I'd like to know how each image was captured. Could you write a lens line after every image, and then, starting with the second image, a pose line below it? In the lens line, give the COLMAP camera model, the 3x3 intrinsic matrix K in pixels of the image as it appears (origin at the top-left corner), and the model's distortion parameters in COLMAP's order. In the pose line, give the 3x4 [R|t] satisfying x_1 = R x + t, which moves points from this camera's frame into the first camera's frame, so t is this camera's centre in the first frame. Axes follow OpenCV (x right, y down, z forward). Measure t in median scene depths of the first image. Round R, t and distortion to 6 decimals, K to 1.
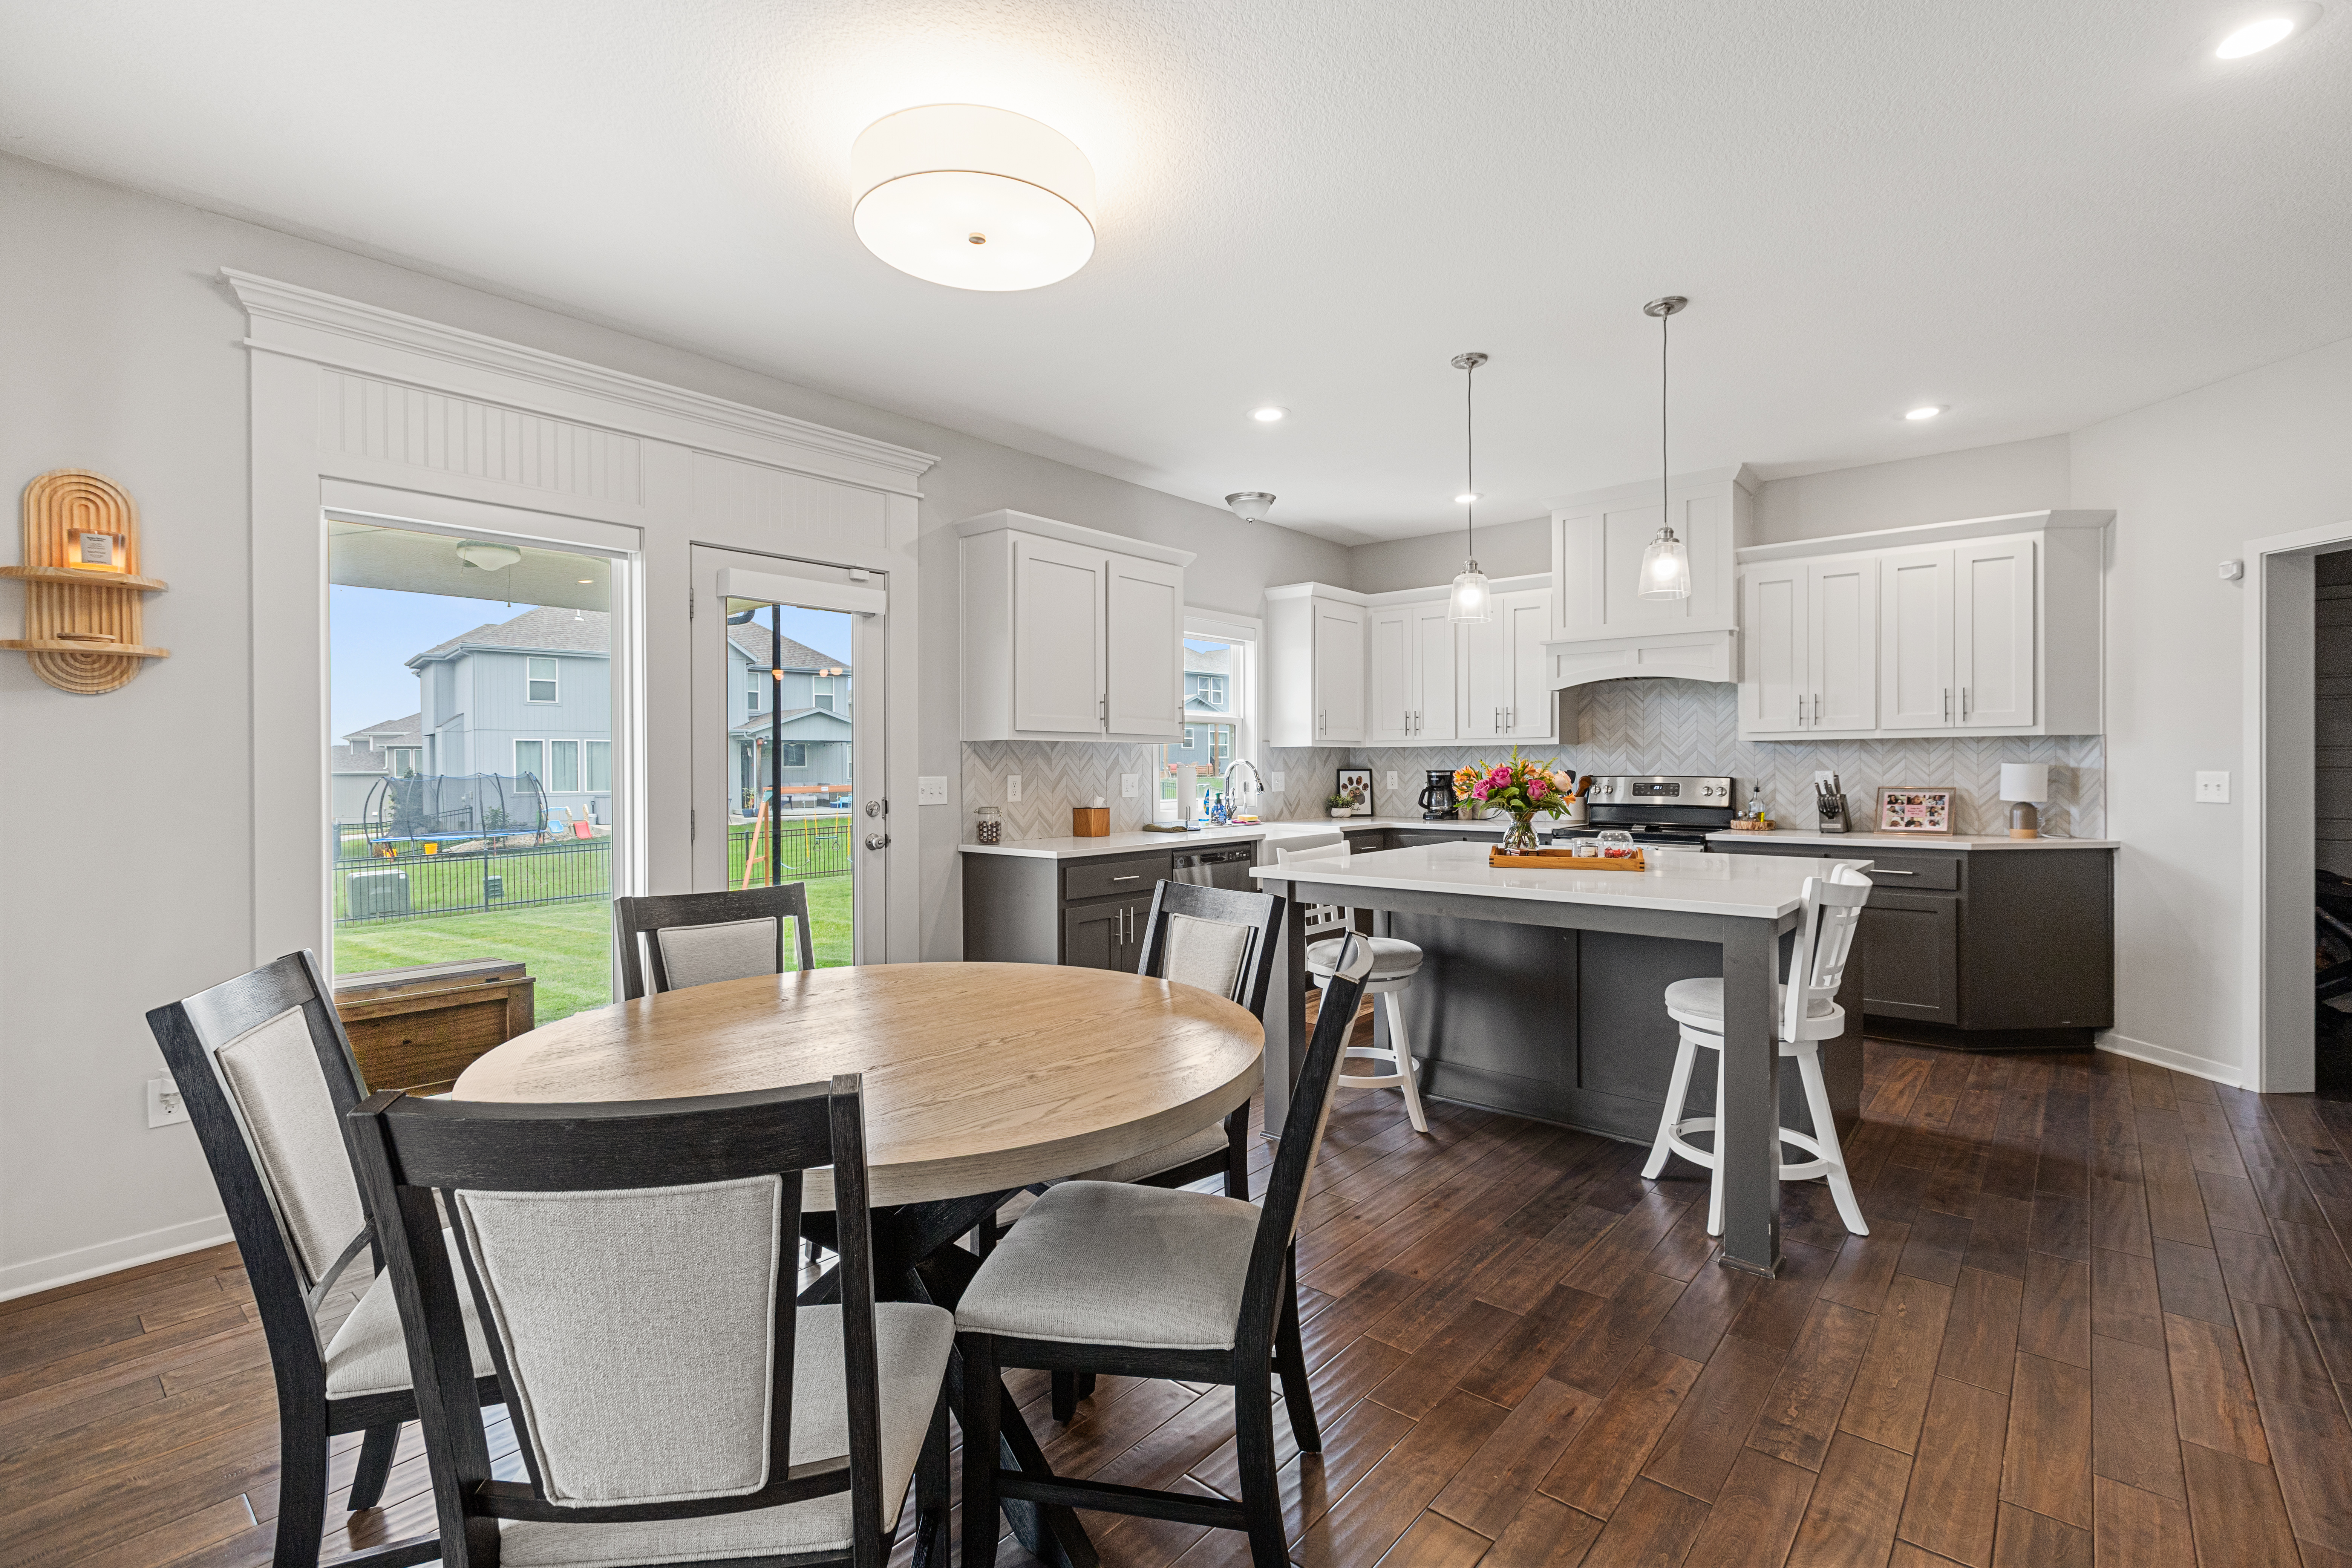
lens RADIAL K [[1056.4, 0, 1176.0], [0, 1056.4, 784.0], [0, 0, 1]] dist [0.002882, -0.000242]
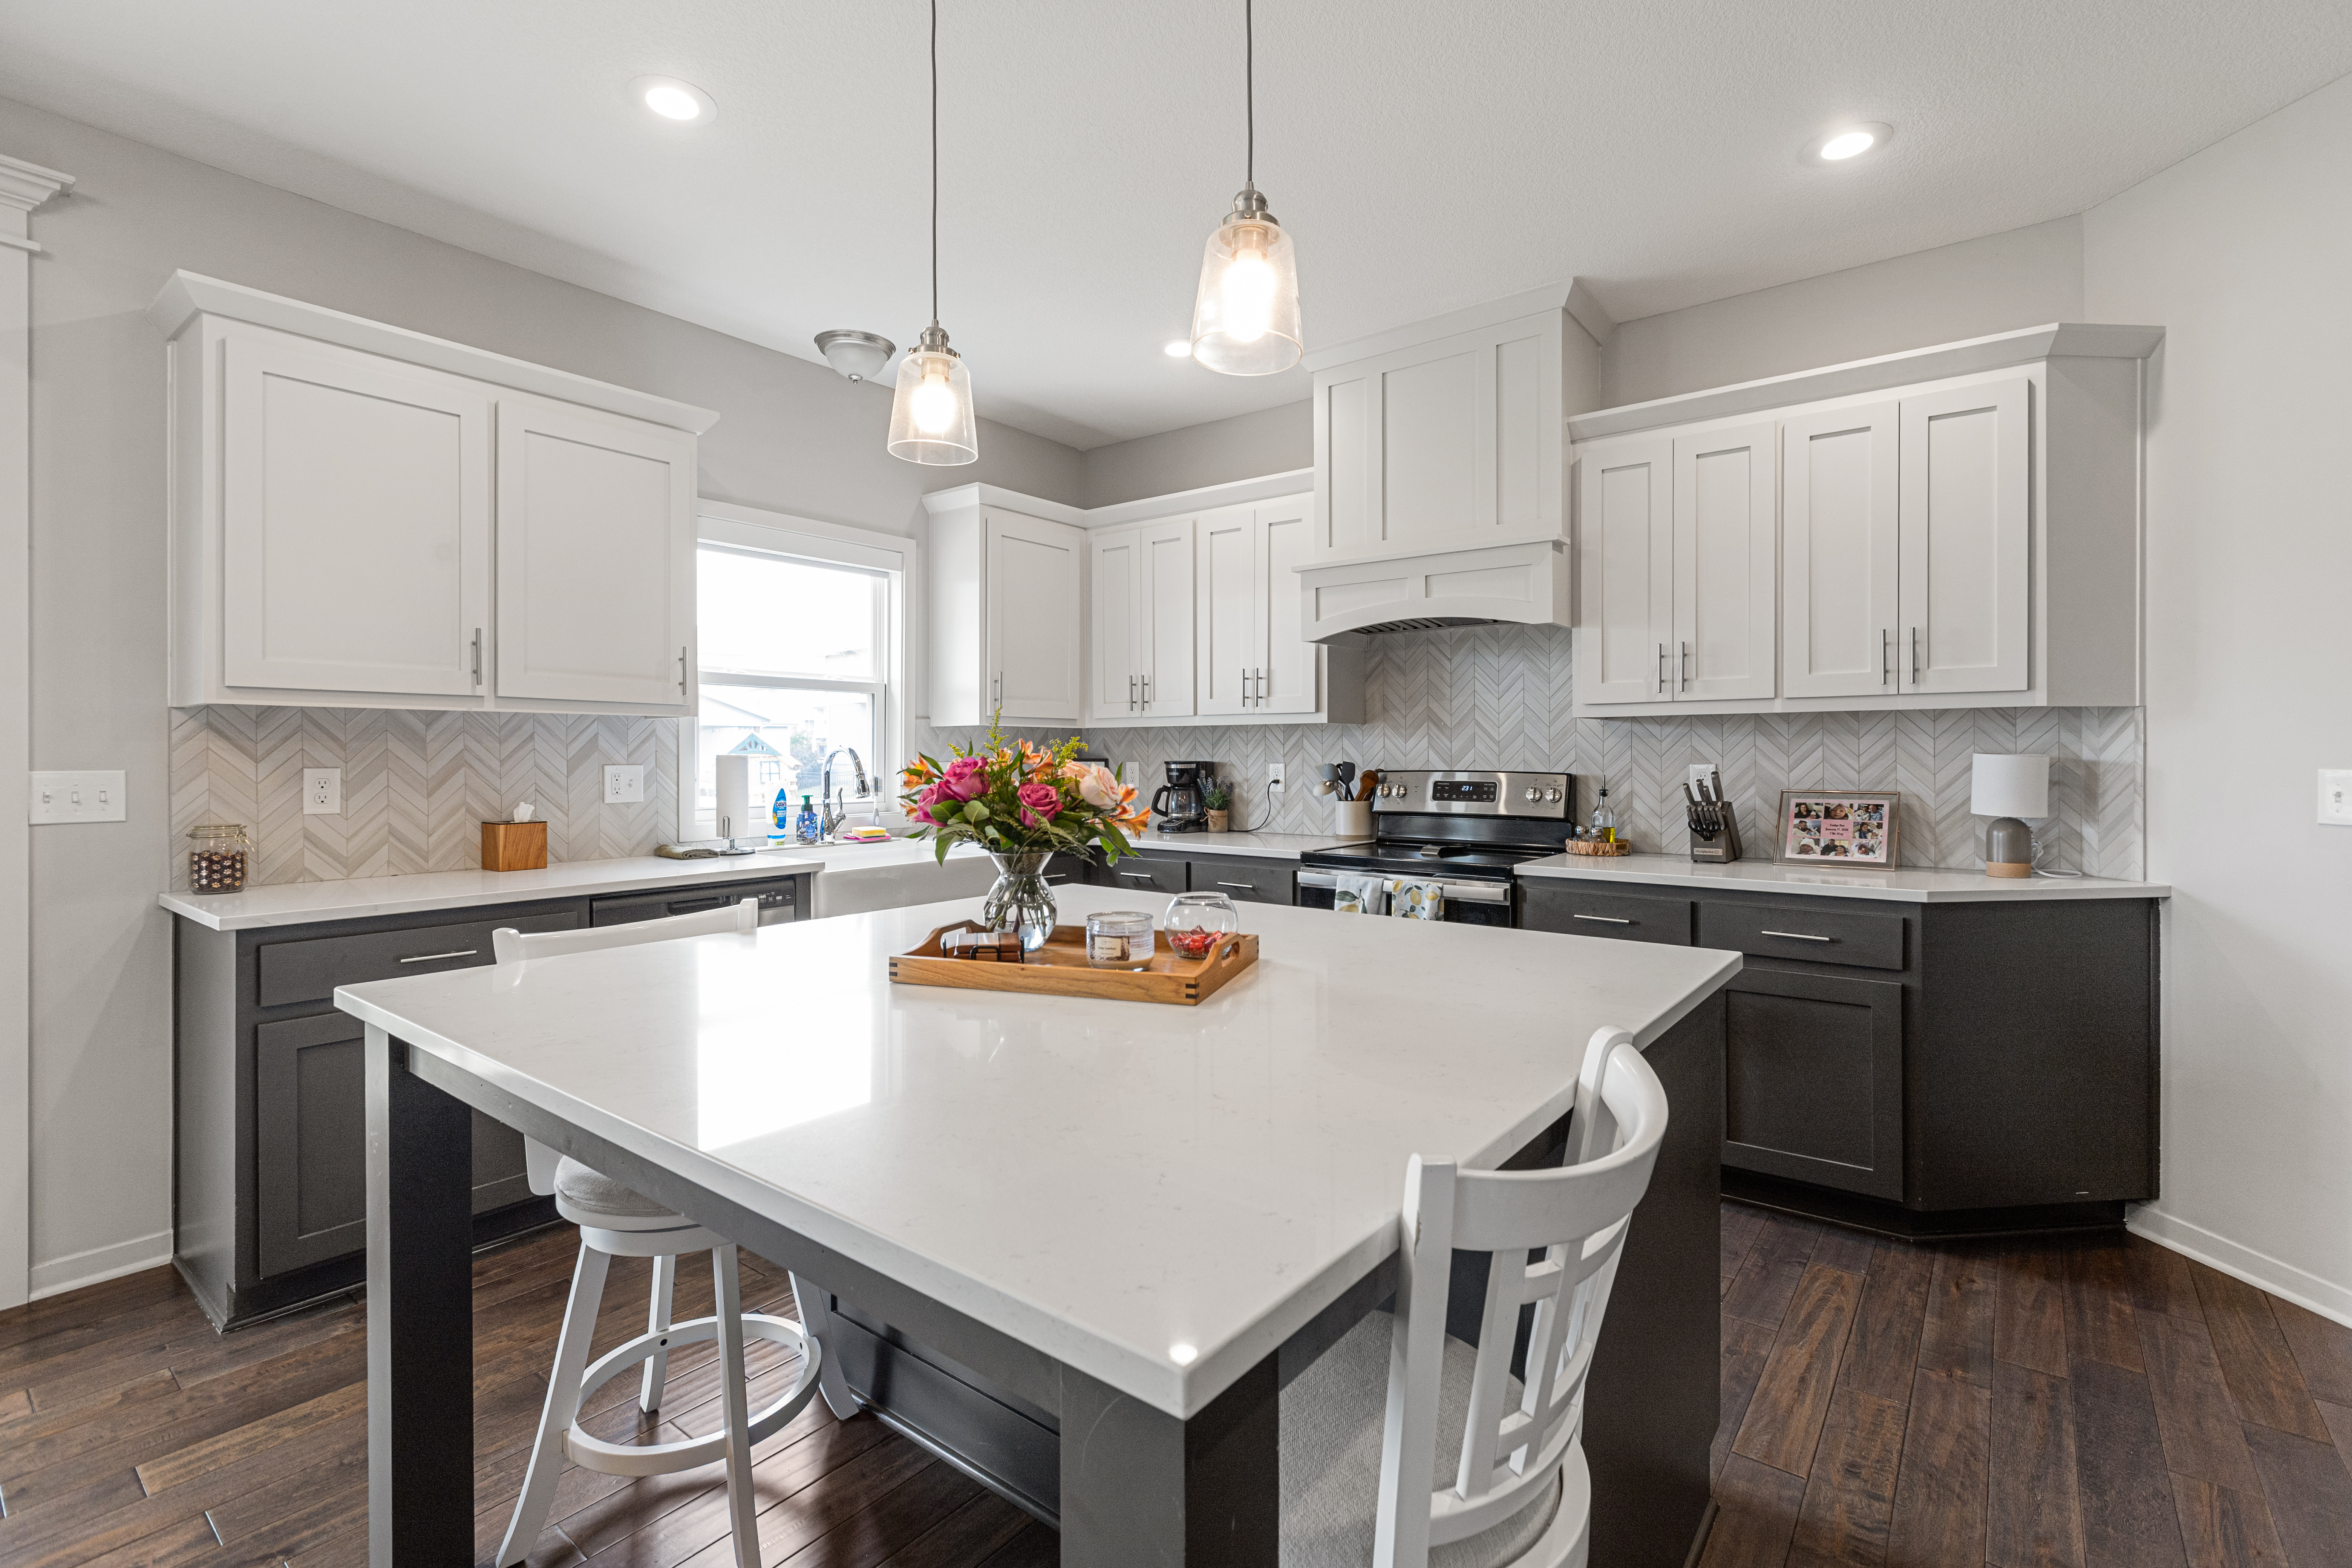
lens RADIAL K [[1061.9, 0, 1174.8], [0, 1061.9, 771.1], [0, 0, 1]] dist [-0.000958, 0.000866]
pose [[0.999119, 0.002656, 0.041883, 0.274352], [-0.002619, 0.999996, -0.000933, -0.007119], [-0.041885, 0.000823, 0.999122, 0.379838]]
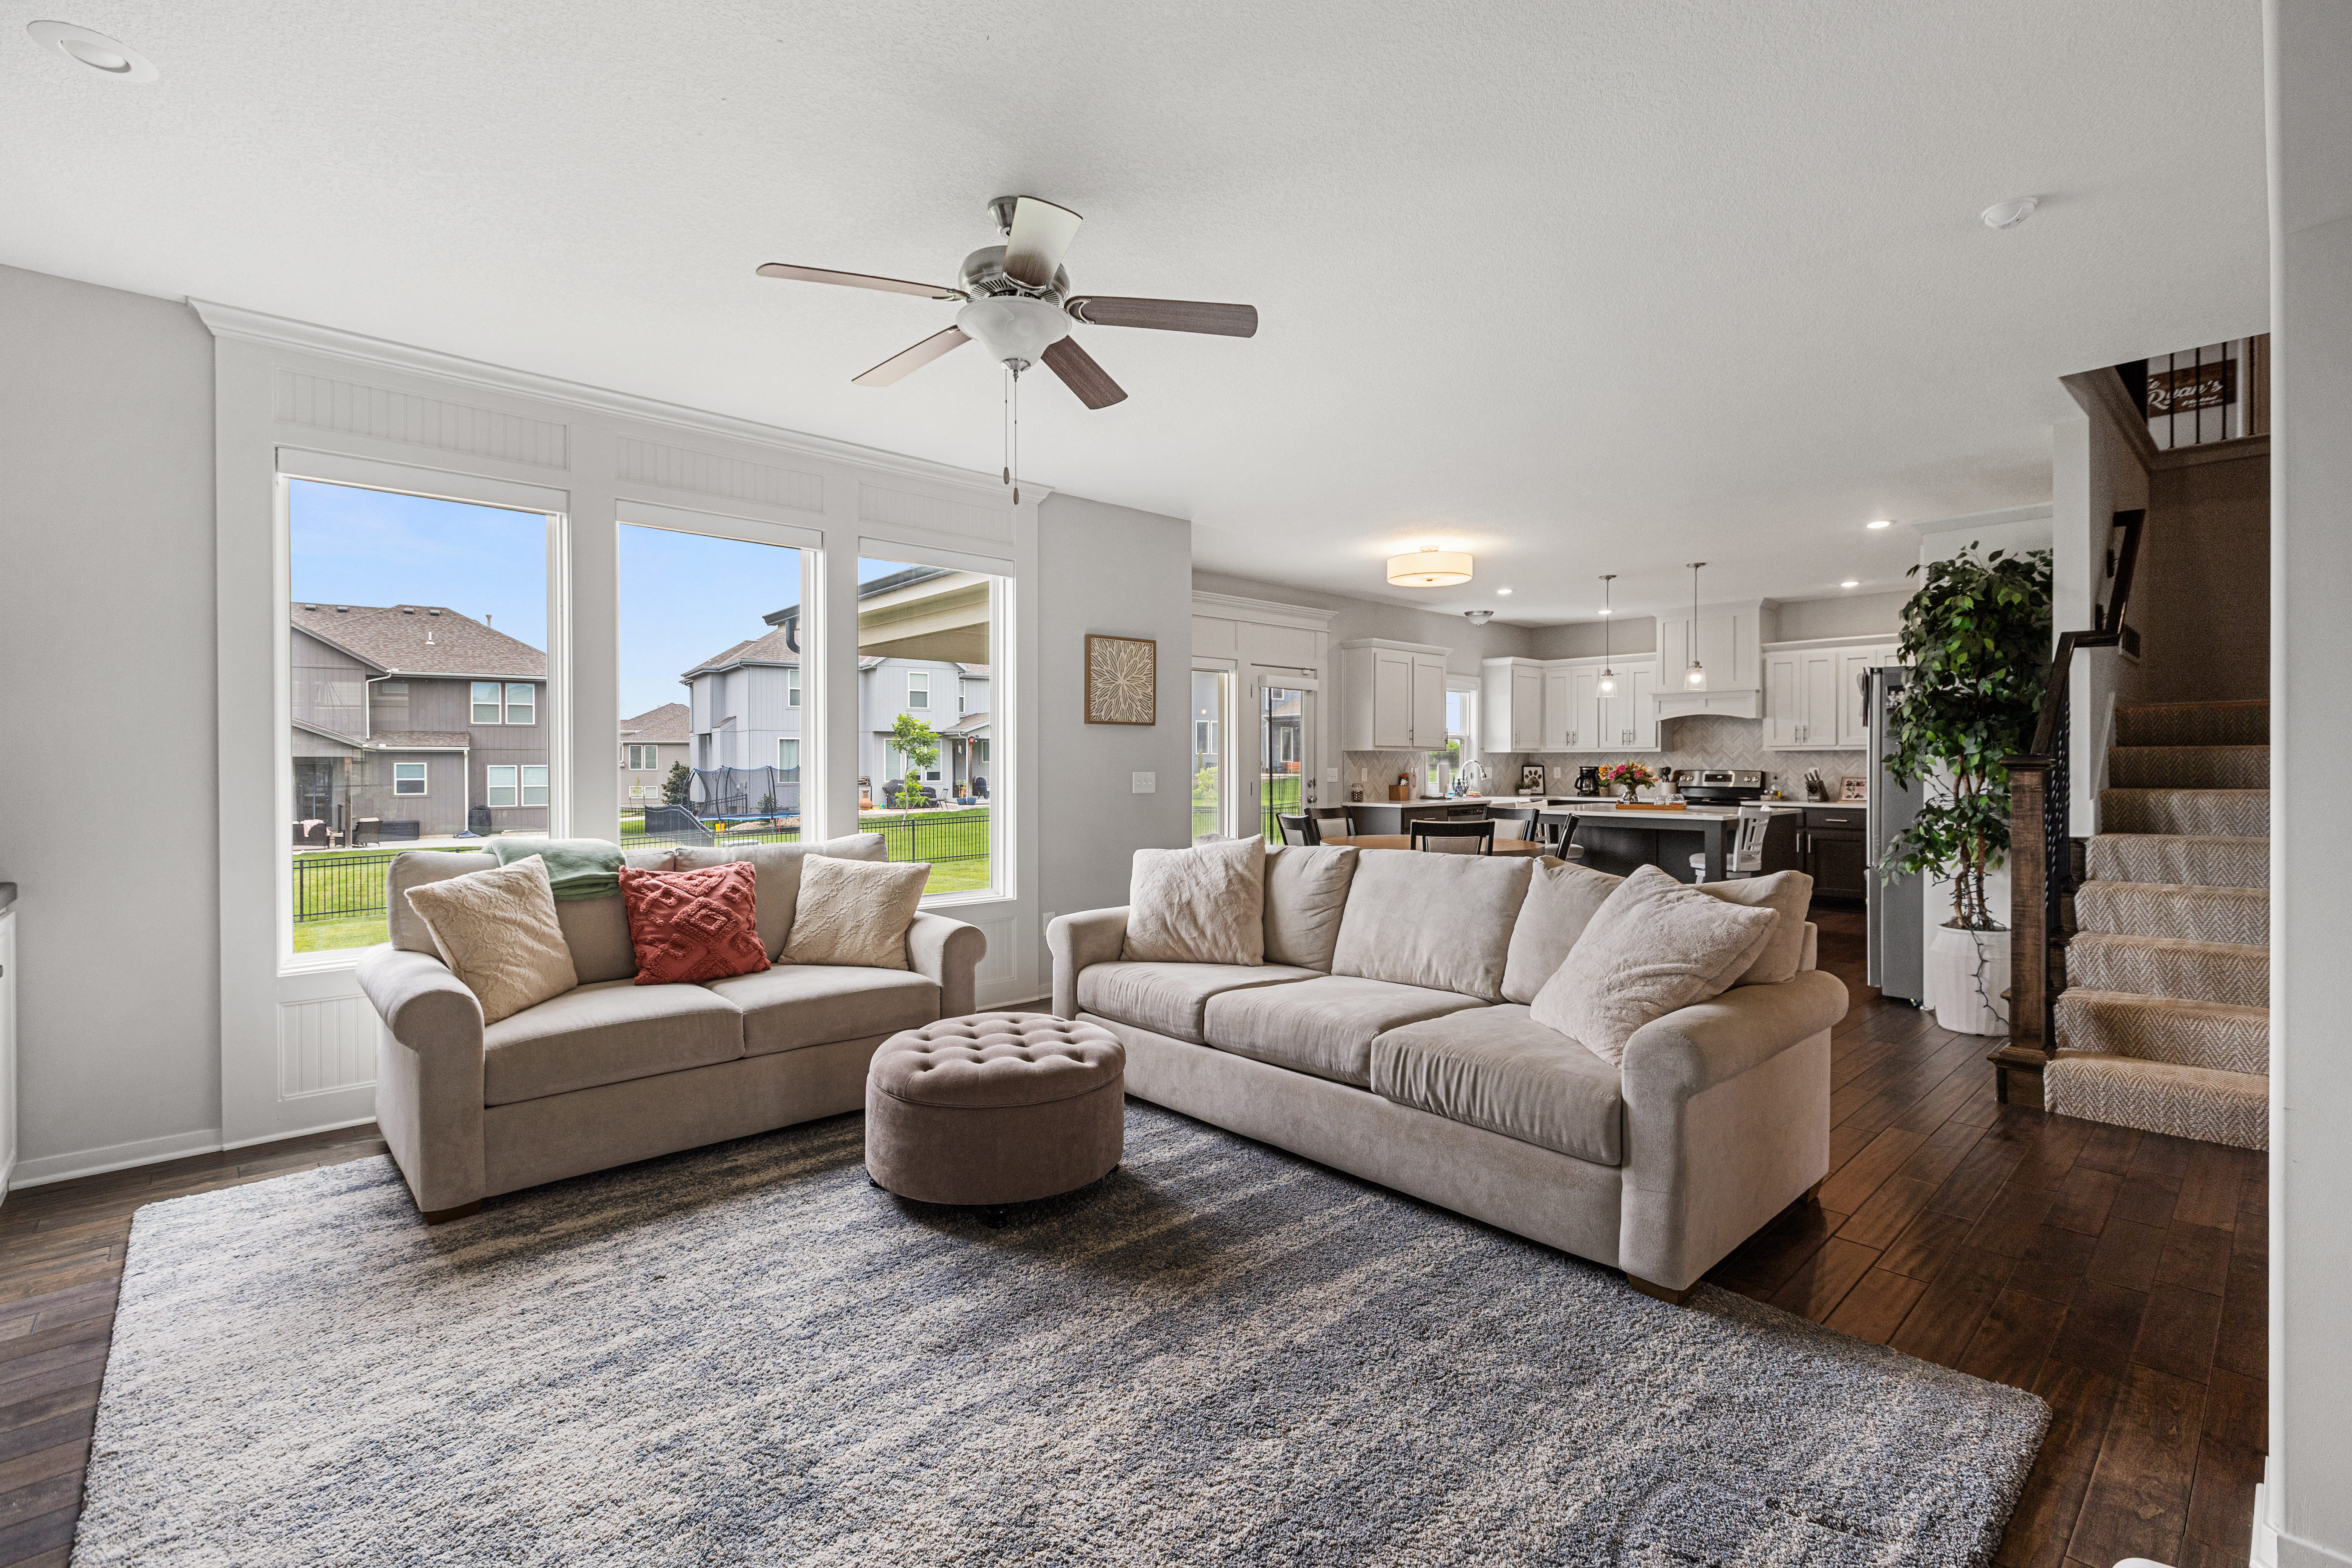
lens RADIAL K [[1035.5, 0, 1176.3], [0, 1035.5, 770.4], [0, 0, 1]] dist [-0.003017, -0.000200]
pose [[0.992672, 0.005439, -0.120720, -0.252824], [-0.006538, 0.999941, -0.008713, 0.014818], [0.120665, 0.009438, 0.992648, -0.893654]]
